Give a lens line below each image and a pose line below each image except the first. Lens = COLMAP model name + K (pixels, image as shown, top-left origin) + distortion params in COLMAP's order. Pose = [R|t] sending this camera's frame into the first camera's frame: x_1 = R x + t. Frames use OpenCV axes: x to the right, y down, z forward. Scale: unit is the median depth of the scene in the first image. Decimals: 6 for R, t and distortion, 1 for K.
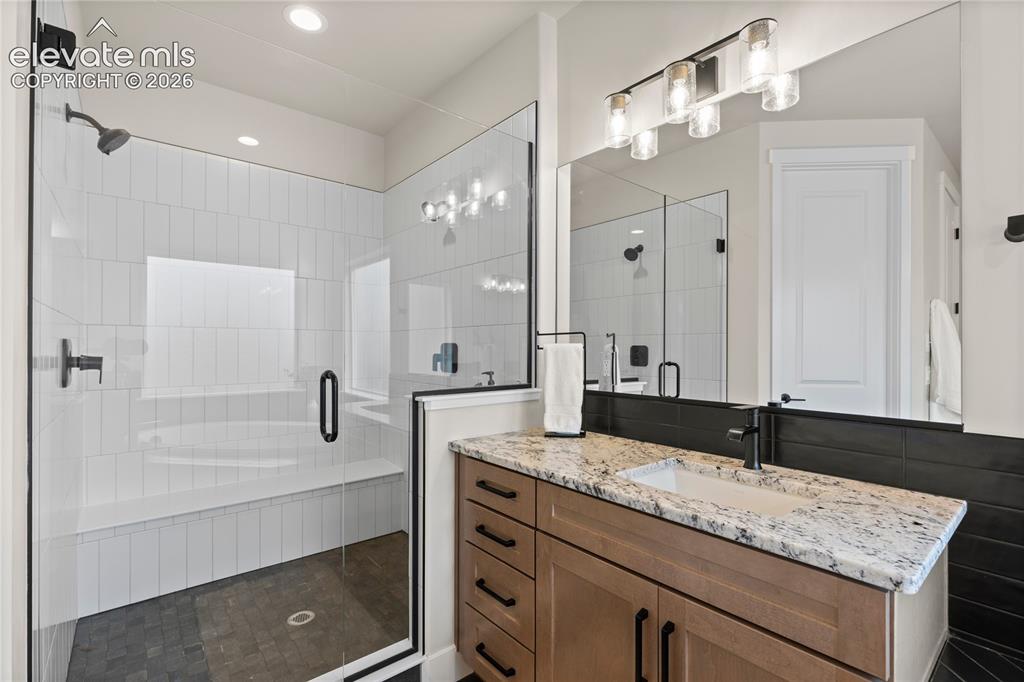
lens RADIAL K [[469.3, 0, 513.1], [0, 469.3, 347.9], [0, 0, 1]] dist [0.009521, -0.002566]
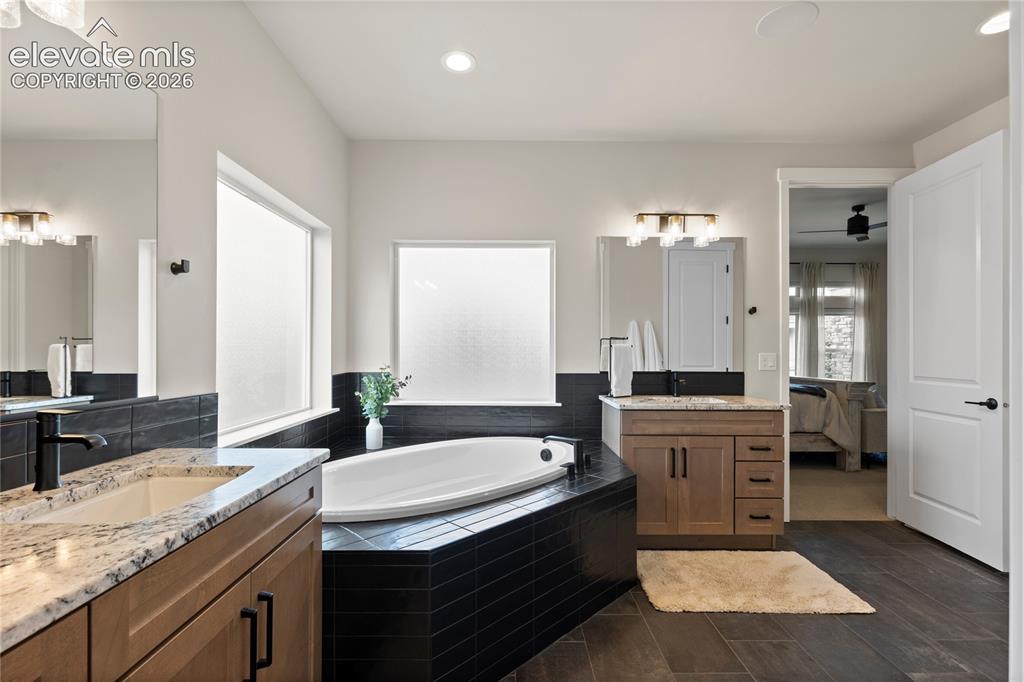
lens RADIAL K [[469.3, 0, 511.0], [0, 469.3, 347.3], [0, 0, 1]] dist [0.009521, -0.002566]
pose [[-0.769908, -0.005426, 0.638132, -0.587188], [-0.009744, 0.999947, -0.003254, 0.007339], [-0.638080, -0.008723, -0.769920, 1.058738]]
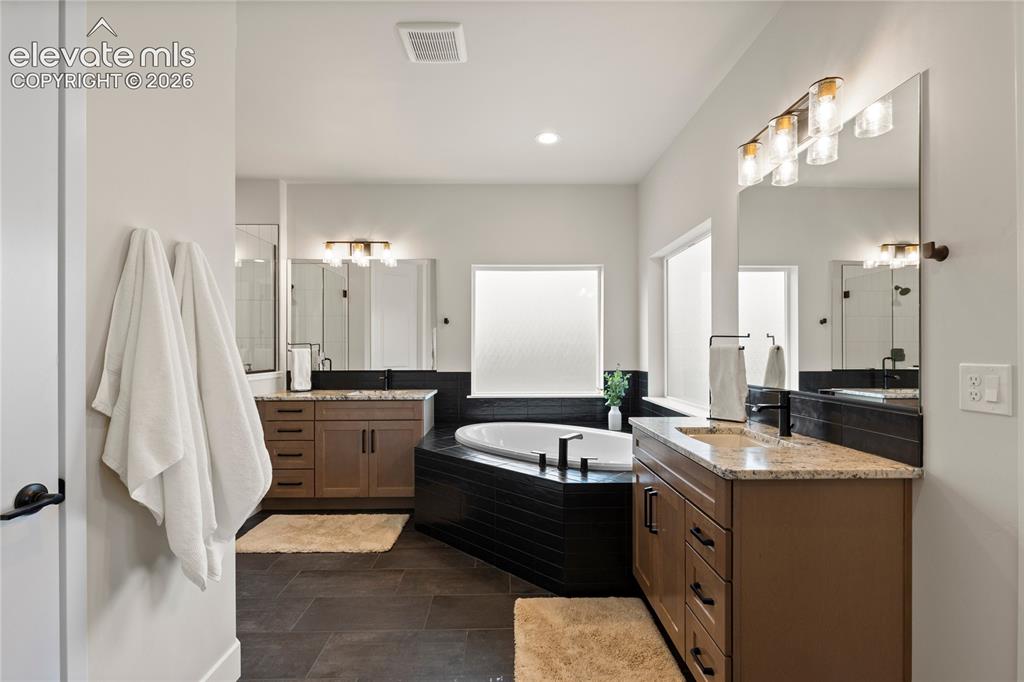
lens RADIAL K [[469.3, 0, 512.4], [0, 469.3, 347.4], [0, 0, 1]] dist [0.009521, -0.002566]
pose [[0.634884, 0.001705, 0.772606, -1.190990], [-0.000395, 0.999998, -0.001882, -0.015091], [-0.772607, 0.000889, 0.634884, -1.408346]]
